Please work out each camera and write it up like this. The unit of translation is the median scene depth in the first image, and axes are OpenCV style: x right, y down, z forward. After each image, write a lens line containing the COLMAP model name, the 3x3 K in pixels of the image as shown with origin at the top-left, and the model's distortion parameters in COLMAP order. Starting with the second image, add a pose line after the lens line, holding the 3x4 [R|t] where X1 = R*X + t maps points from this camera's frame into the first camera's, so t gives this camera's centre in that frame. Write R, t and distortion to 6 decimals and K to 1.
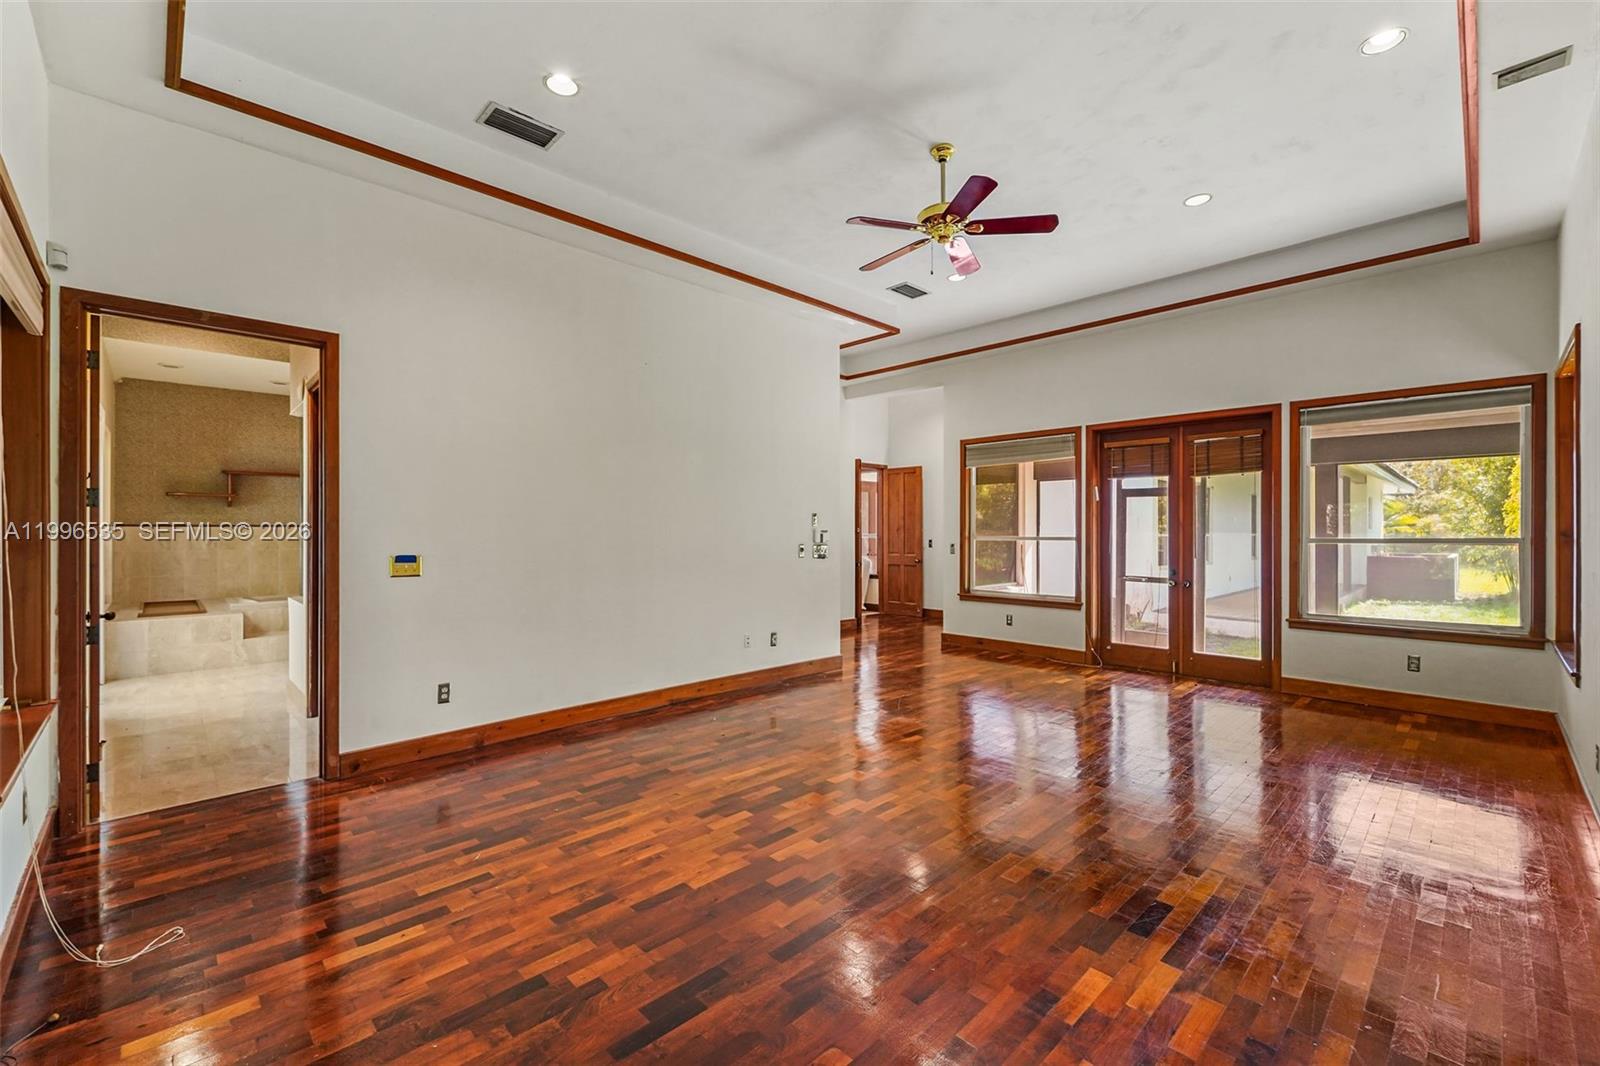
lens RADIAL K [[661.6, 0, 798.3], [0, 661.6, 533.5], [0, 0, 1]] dist [0.000083, 0.000010]
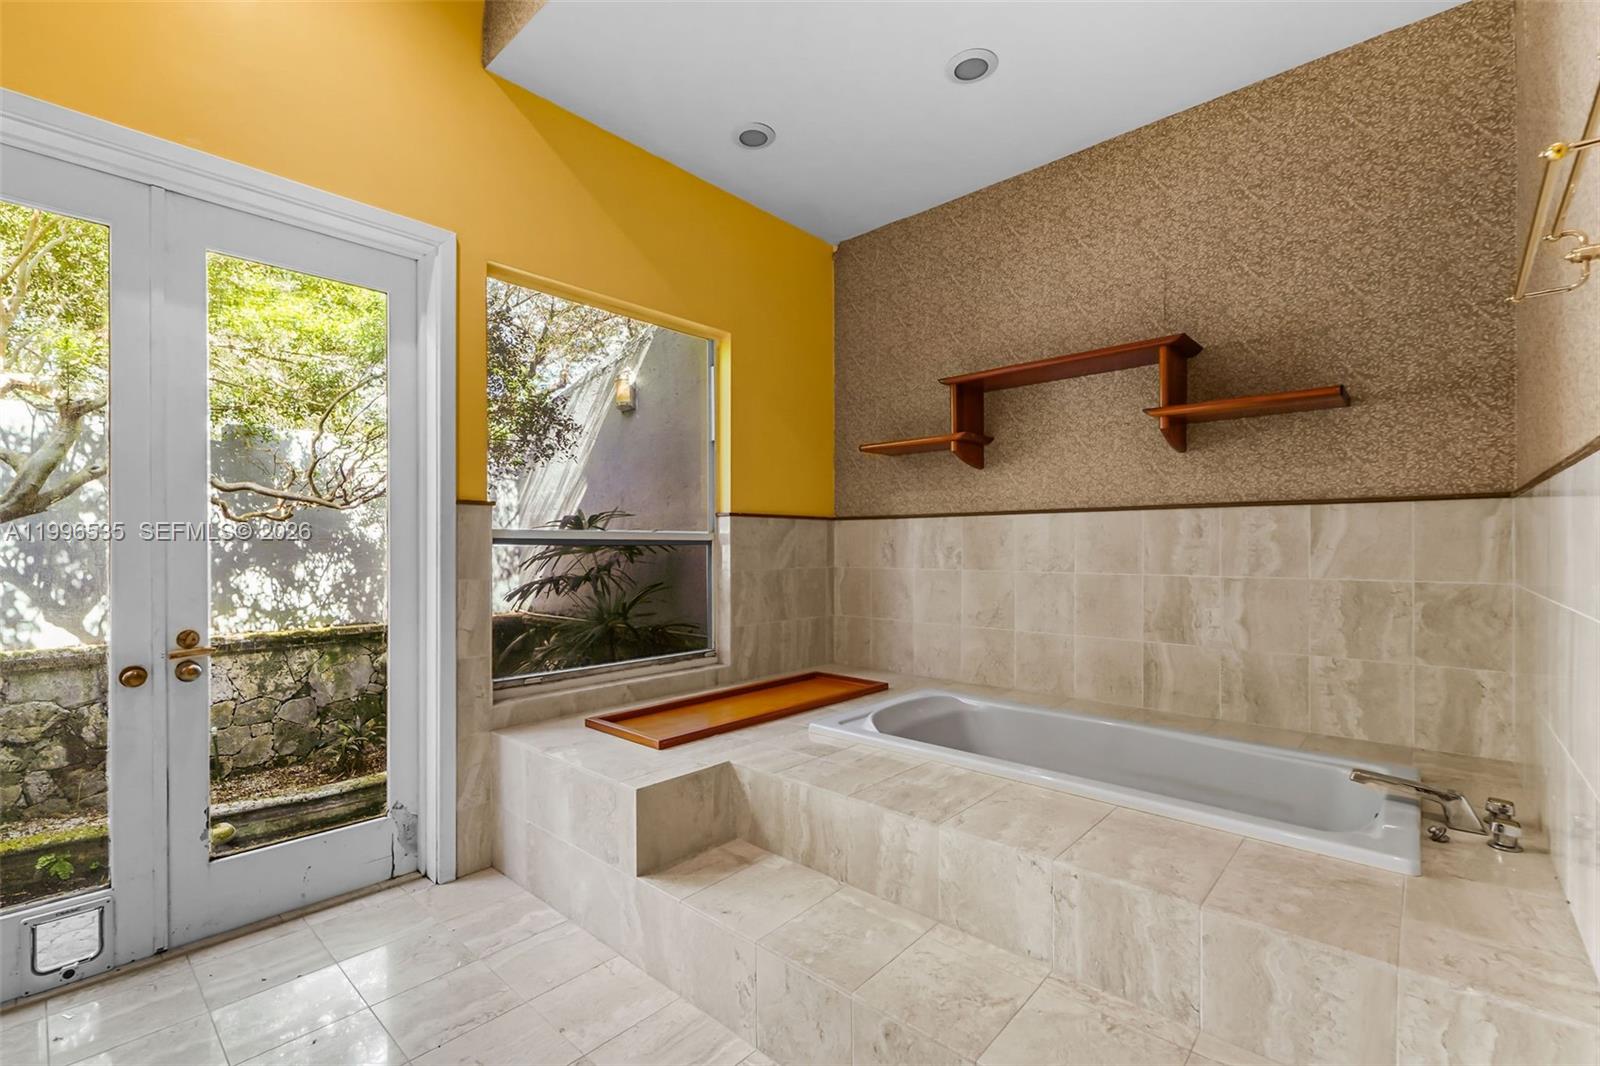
lens RADIAL K [[701.1, 0, 799.4], [0, 701.1, 540.5], [0, 0, 1]] dist [0.000138, 0.000001]
pose [[0.055785, 0.000628, -0.998443, -0.416139], [0.001821, 0.999998, 0.000730, 0.004971], [0.998441, -0.001859, 0.055784, 0.850111]]
